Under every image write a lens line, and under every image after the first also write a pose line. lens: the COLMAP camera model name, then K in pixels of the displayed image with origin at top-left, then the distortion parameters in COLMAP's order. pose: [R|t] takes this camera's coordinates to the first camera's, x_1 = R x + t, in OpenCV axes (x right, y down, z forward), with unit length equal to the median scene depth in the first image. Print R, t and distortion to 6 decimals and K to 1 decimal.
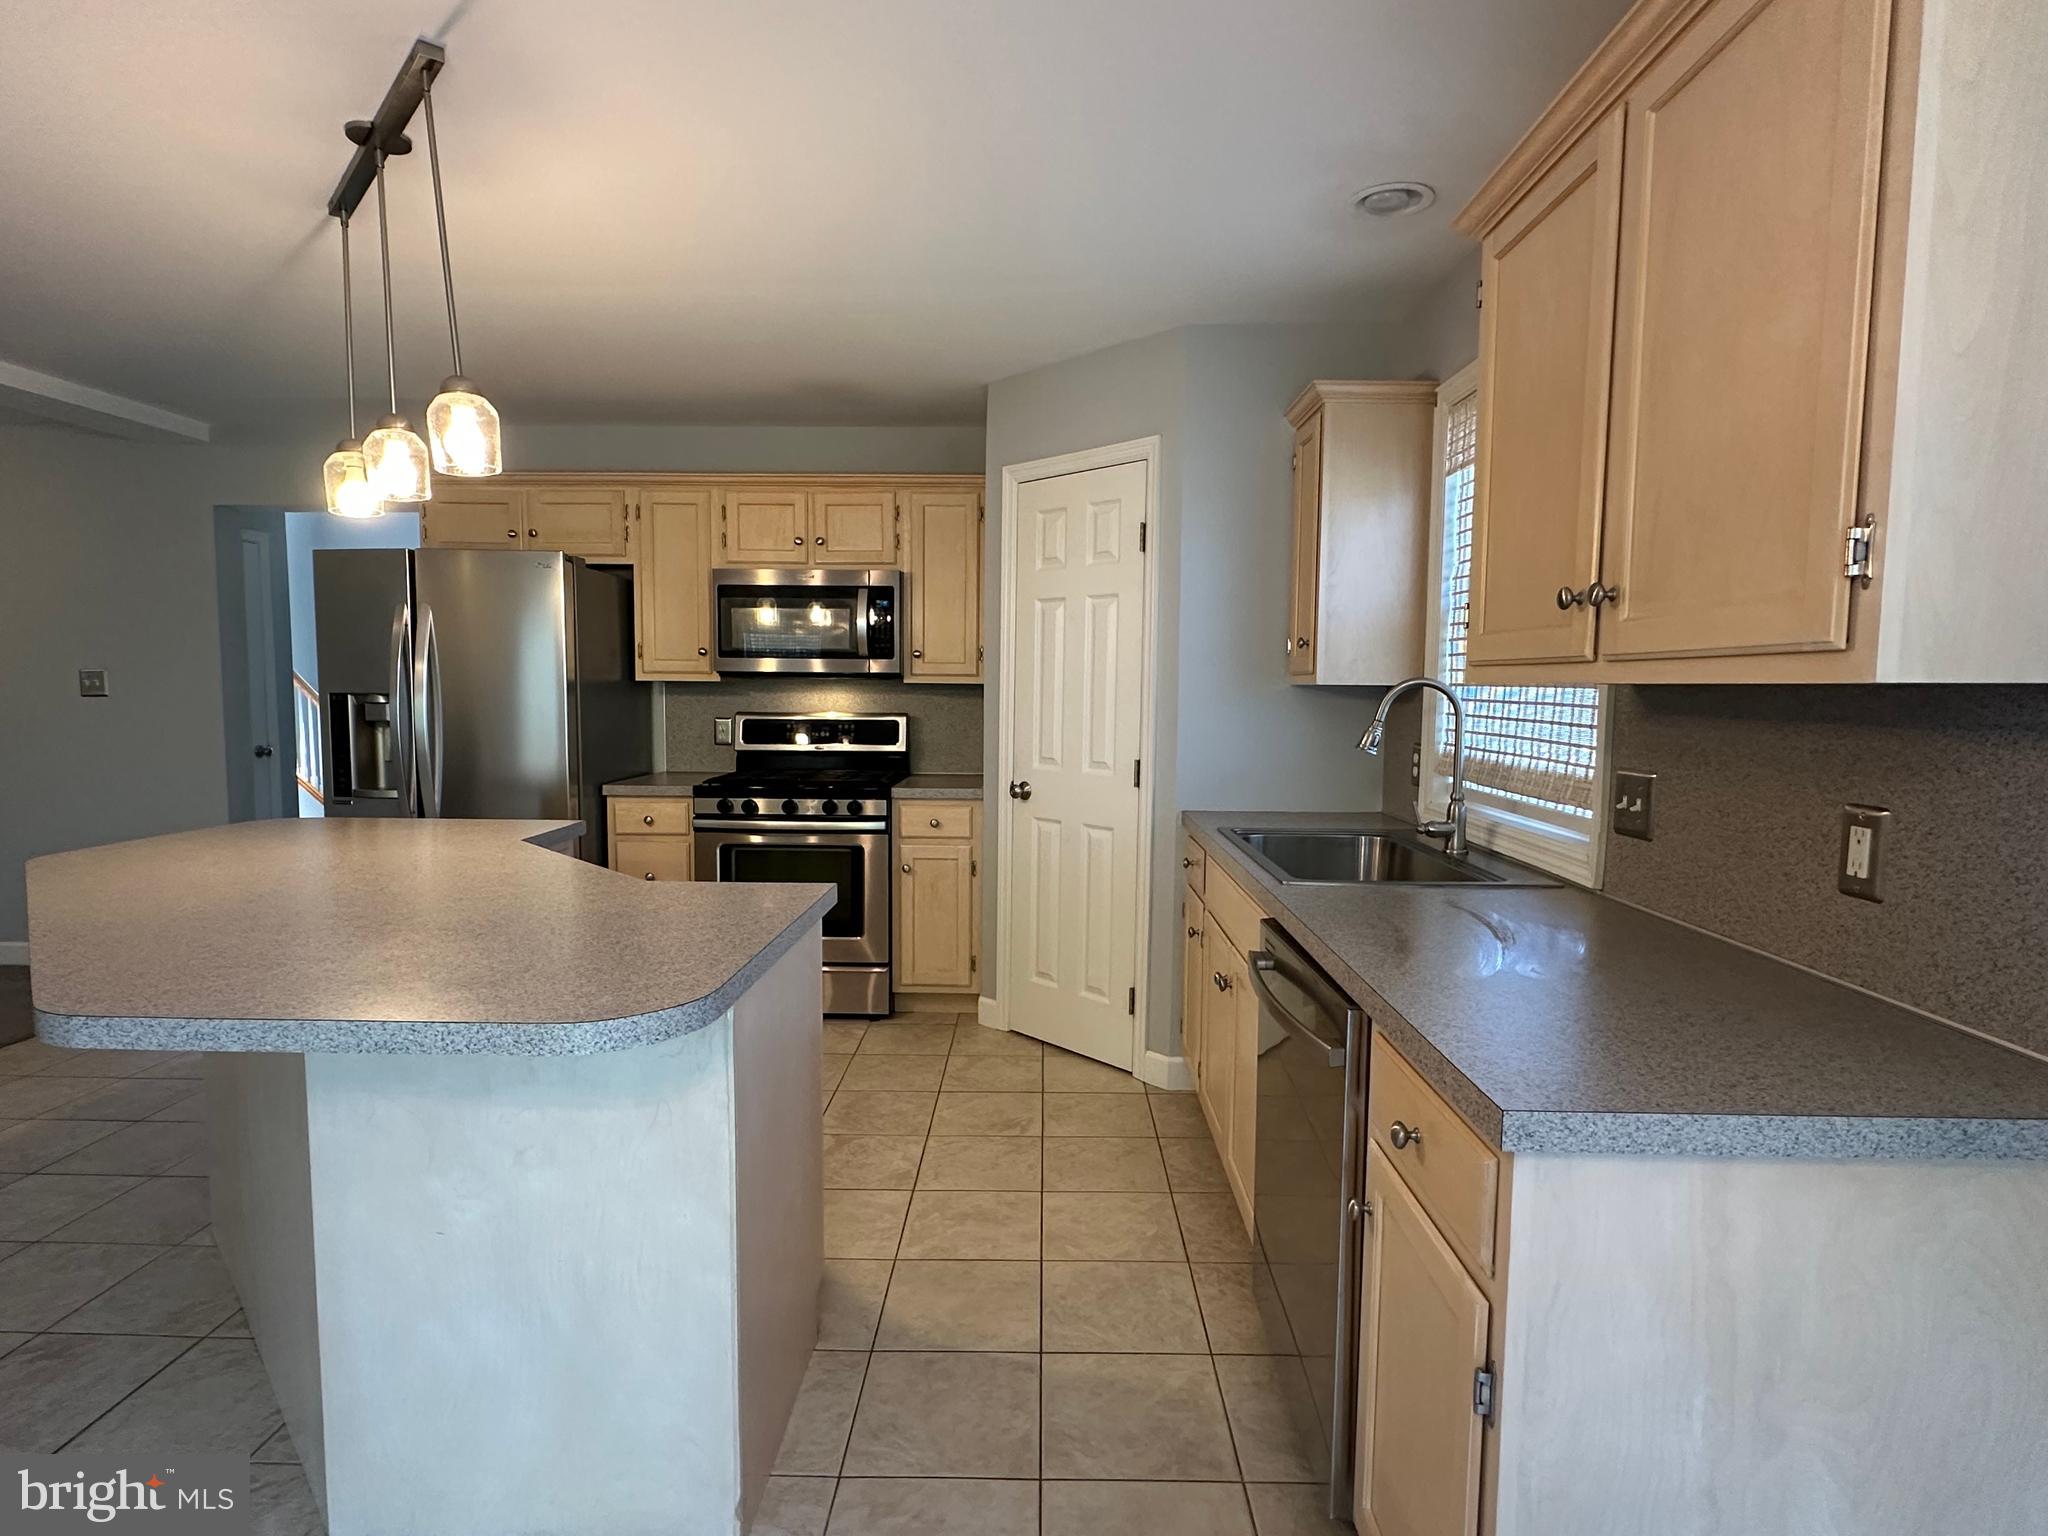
lens RADIAL K [[1052.3, 0, 1022.9], [0, 1052.3, 772.0], [0, 0, 1]] dist [-0.002572, -0.000812]
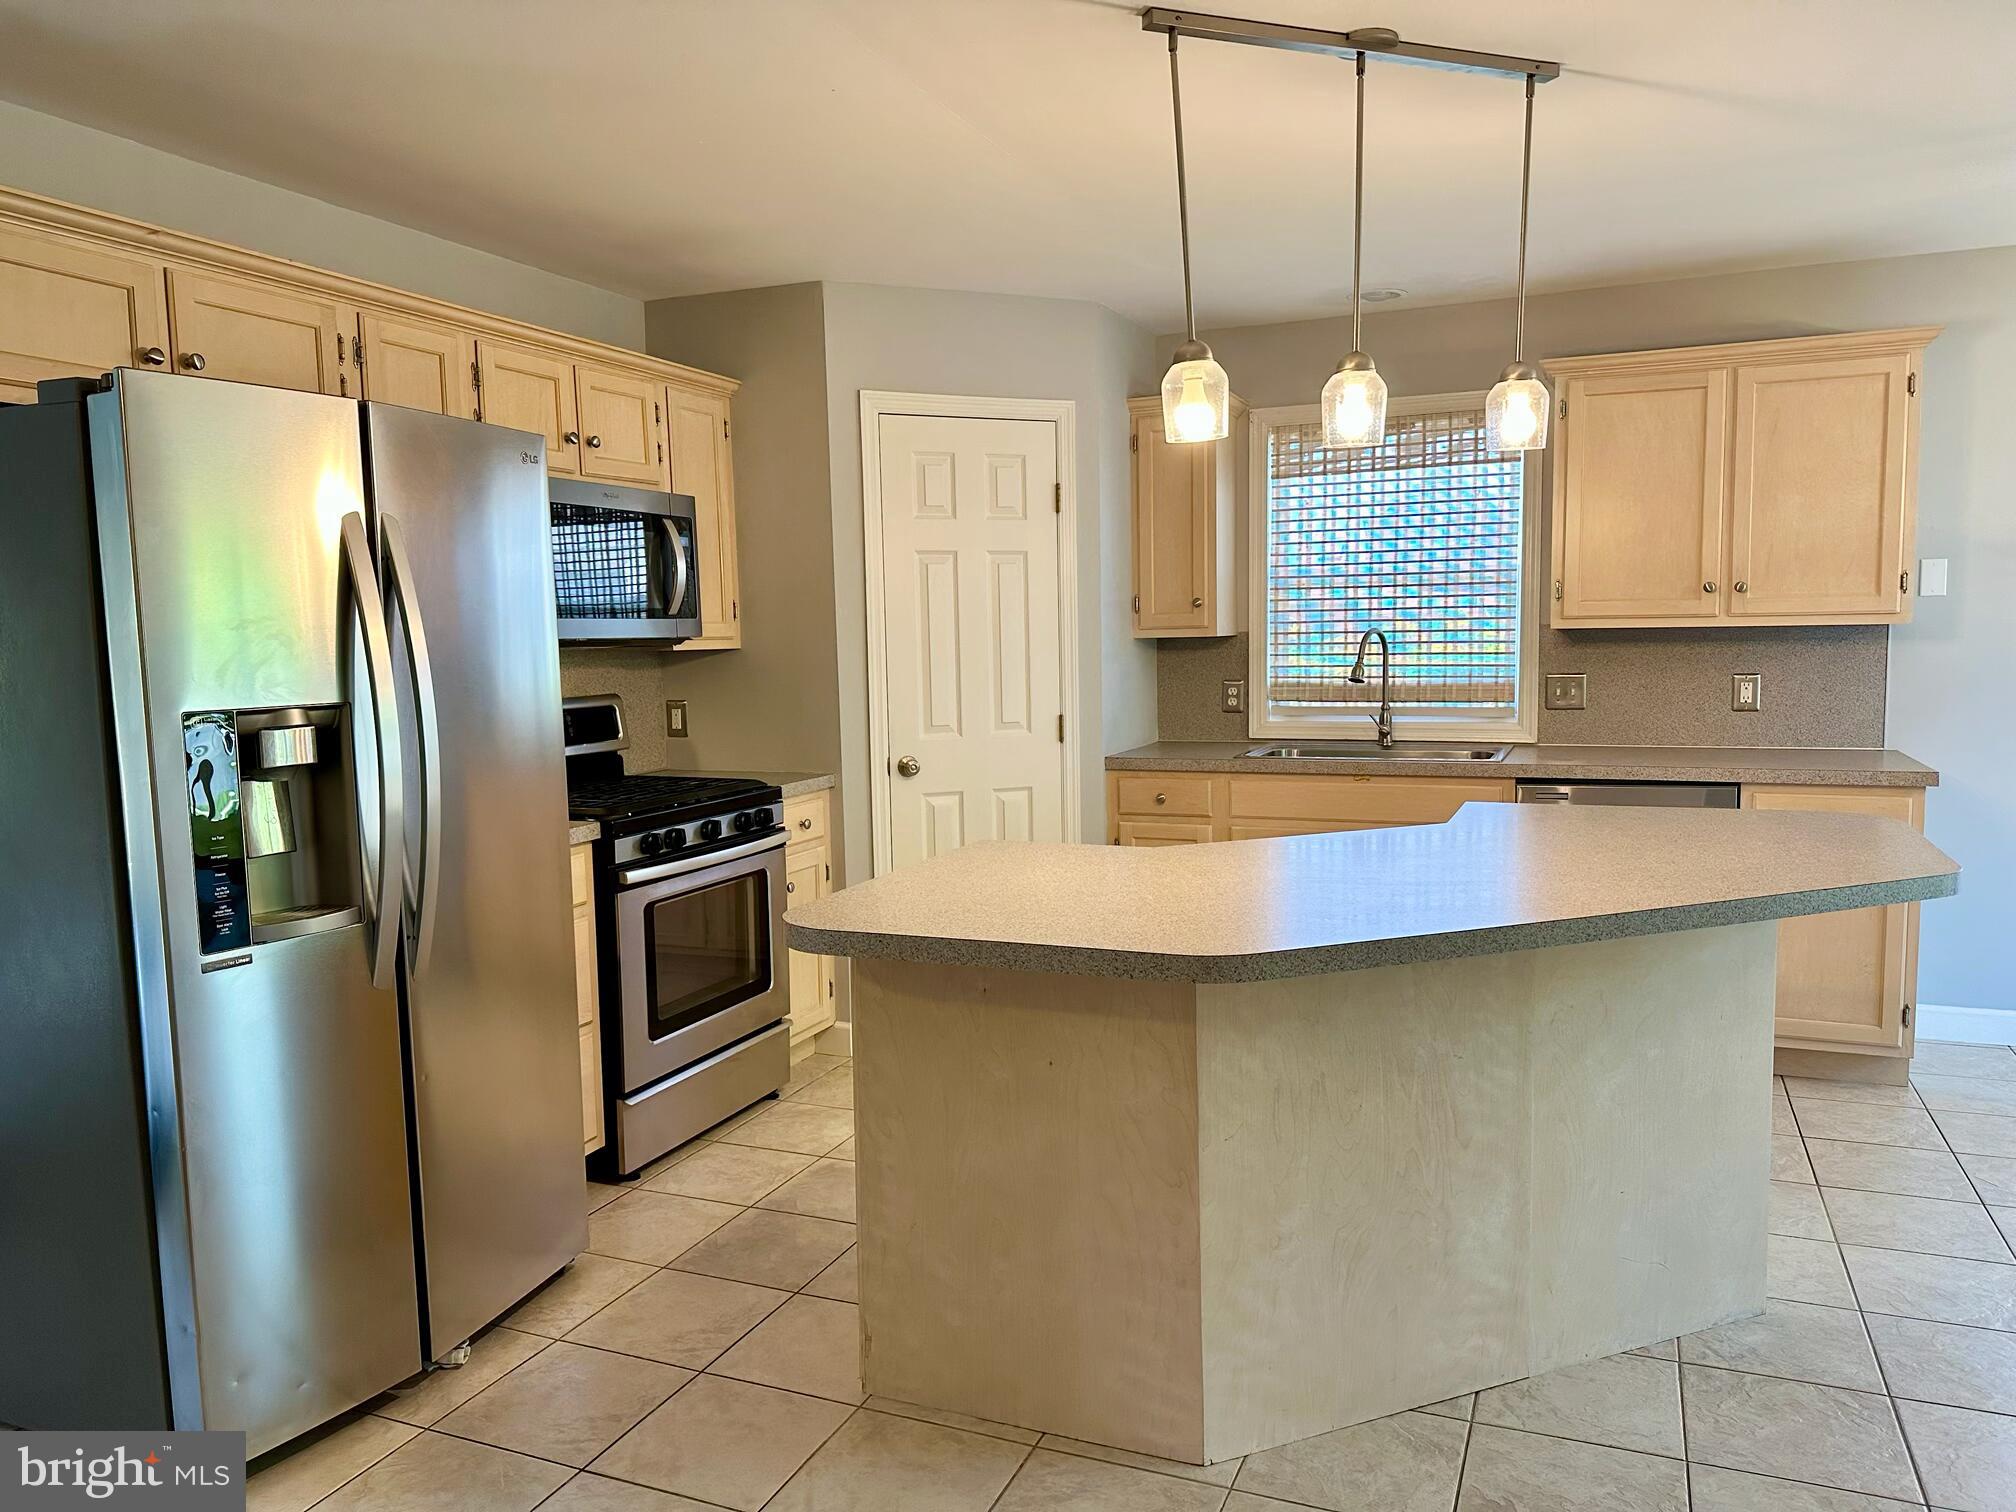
lens RADIAL K [[1406.3, 0, 1008.0], [0, 1406.3, 756.0], [0, 0, 1]] dist [0.070784, -0.098721]
pose [[0.374074, -0.100970, 0.921886, -1.019840], [0.099302, 0.992701, 0.068432, -0.061528], [-0.922067, 0.065946, 0.381371, 0.458709]]
